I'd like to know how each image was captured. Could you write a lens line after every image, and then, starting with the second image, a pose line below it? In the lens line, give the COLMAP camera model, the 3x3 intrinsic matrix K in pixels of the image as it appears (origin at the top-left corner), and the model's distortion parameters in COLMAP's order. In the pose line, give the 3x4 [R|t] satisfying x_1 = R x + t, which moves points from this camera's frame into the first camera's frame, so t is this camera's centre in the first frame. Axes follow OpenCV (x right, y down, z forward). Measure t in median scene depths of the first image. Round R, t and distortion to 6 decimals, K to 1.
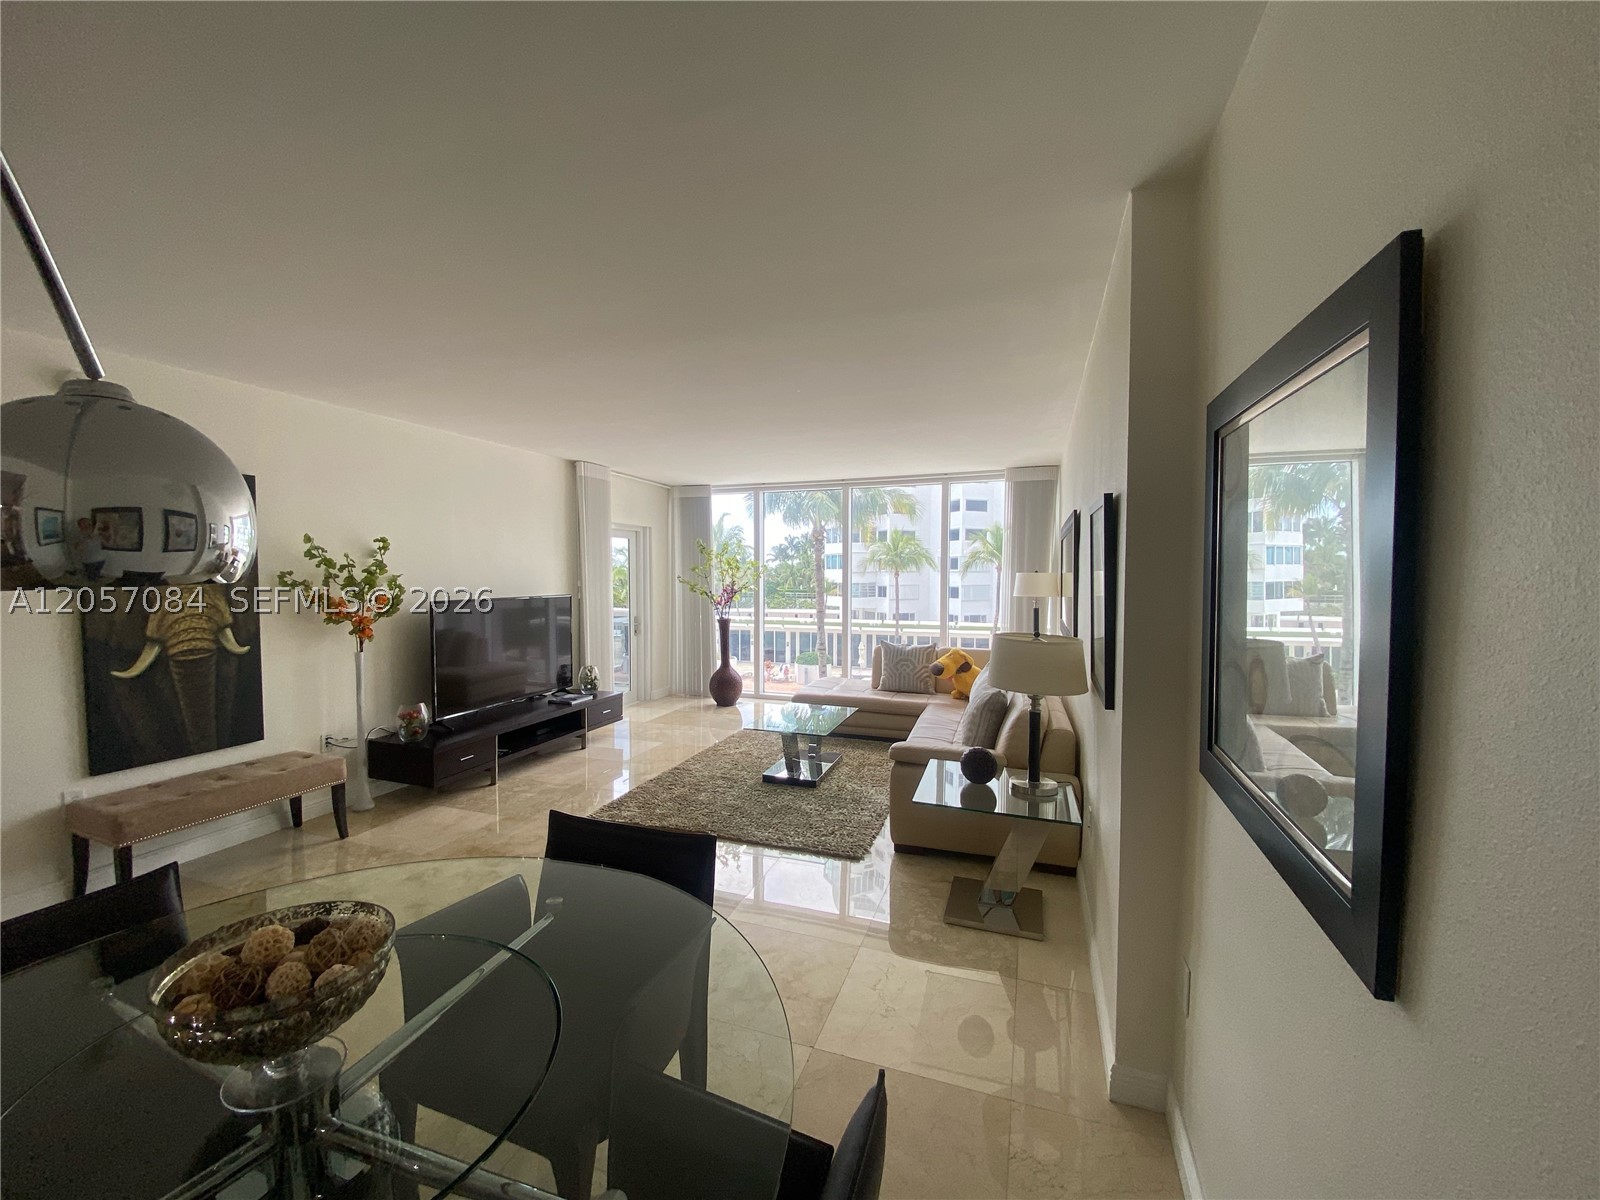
lens RADIAL K [[648.4, 0, 796.3], [0, 648.4, 598.3], [0, 0, 1]] dist [0.020972, -0.019252]
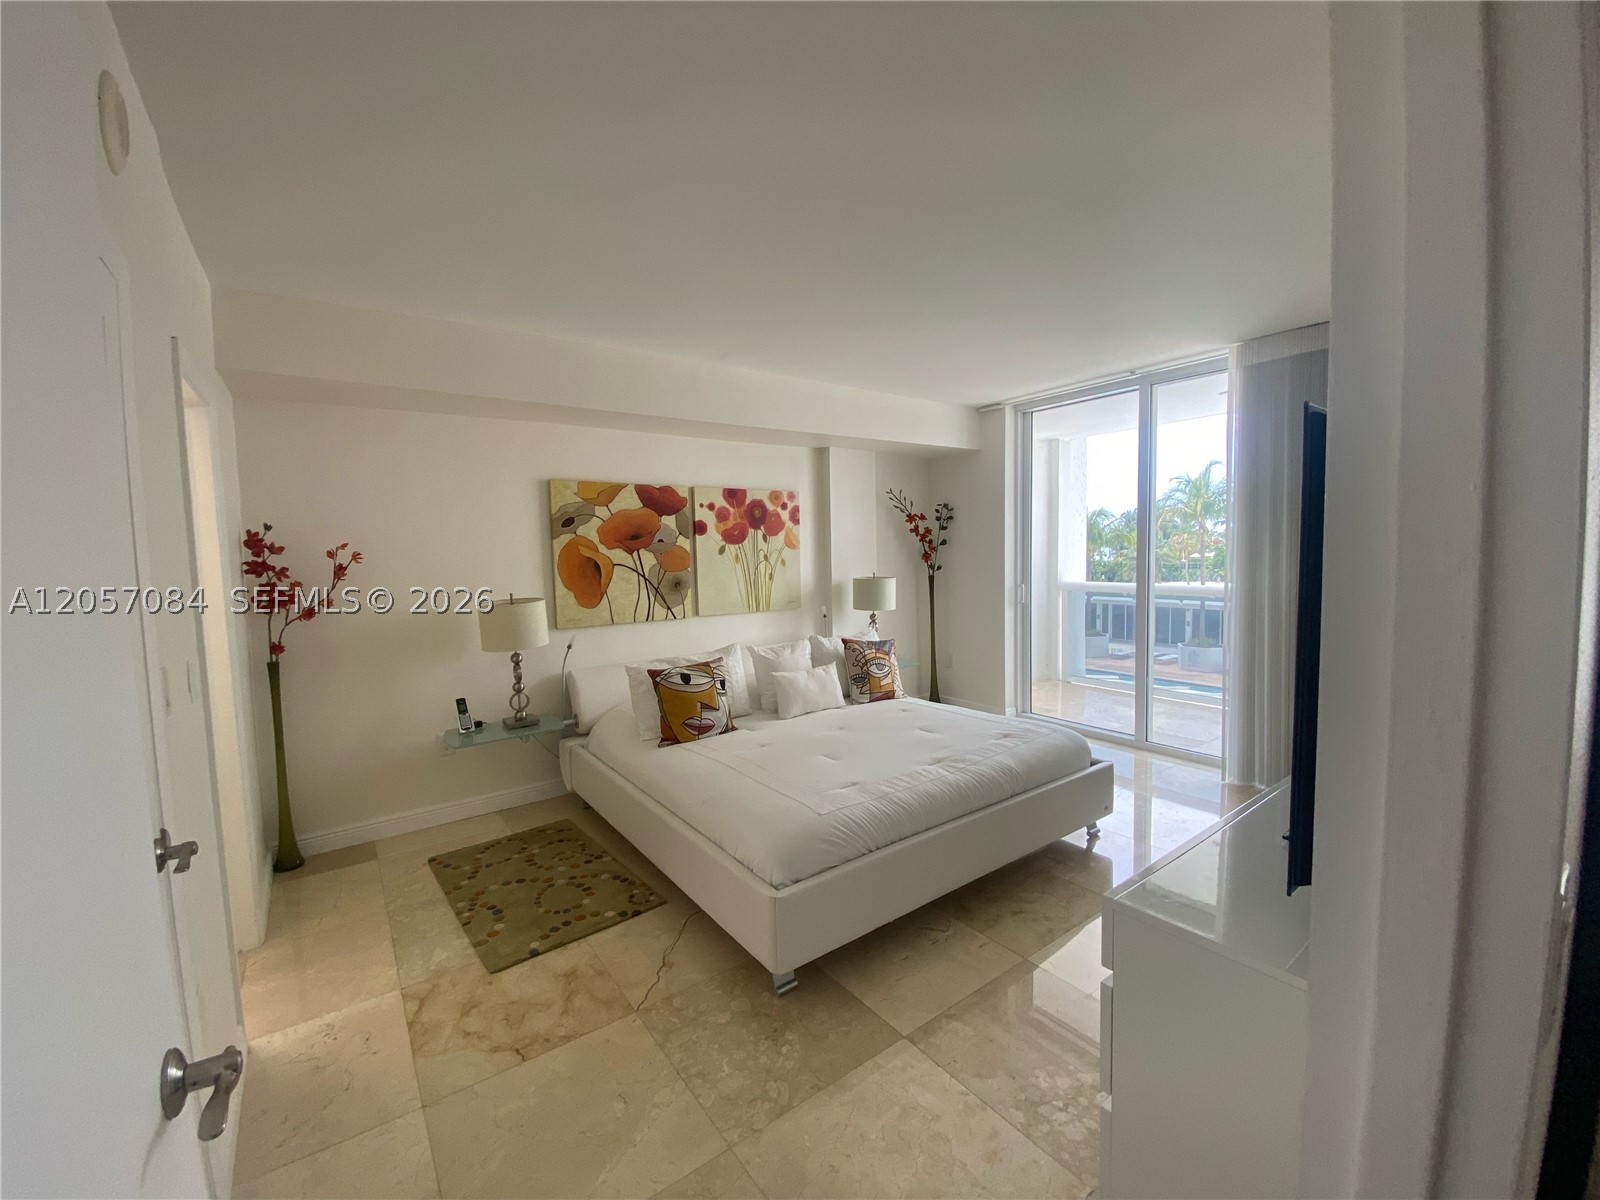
lens RADIAL K [[648.4, 0, 793.8], [0, 648.4, 598.9], [0, 0, 1]] dist [0.020972, -0.019252]
pose [[0.828968, 0.021038, -0.558900, -1.055993], [0.003674, 0.999066, 0.043057, -0.014877], [0.559283, -0.037747, 0.828117, 0.563811]]
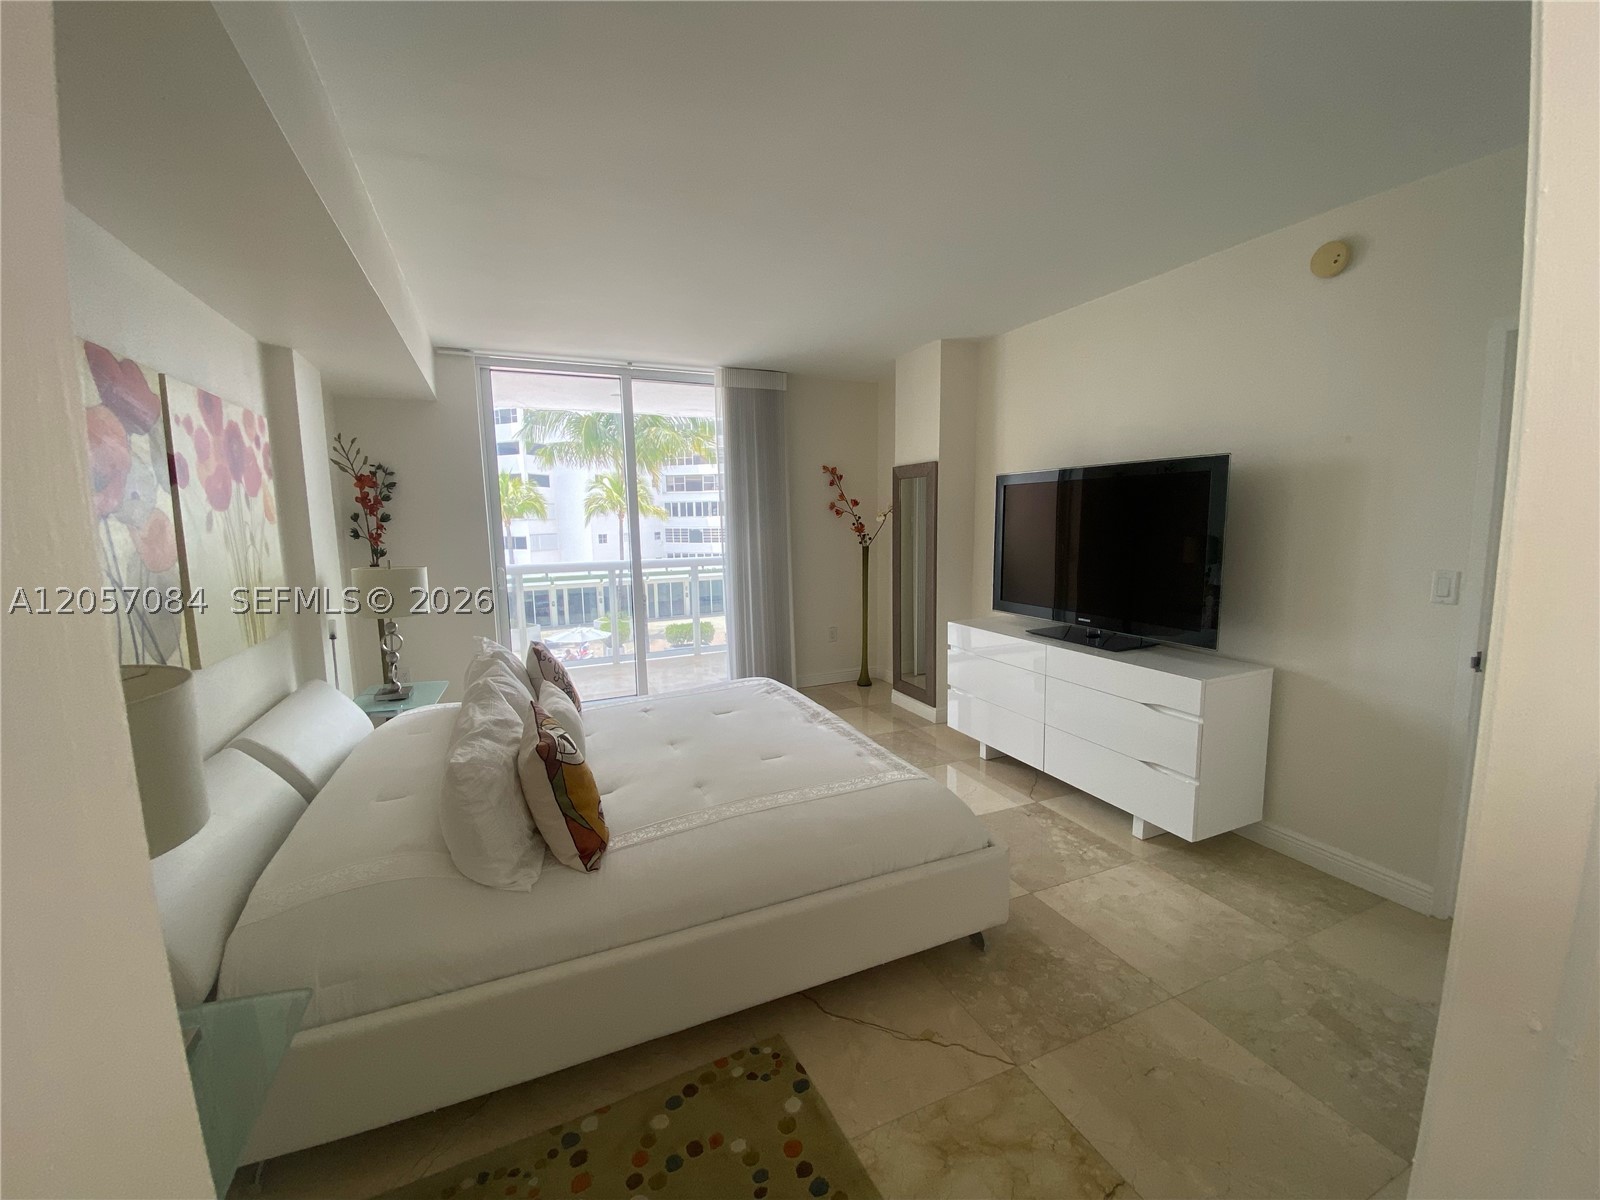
lens RADIAL K [[648.4, 0, 802.1], [0, 648.4, 594.8], [0, 0, 1]] dist [0.020972, -0.019252]
pose [[0.721717, -0.095659, 0.685546, -1.952369], [0.046110, 0.994849, 0.090276, -0.018086], [-0.690650, -0.033543, 0.722411, 0.737545]]
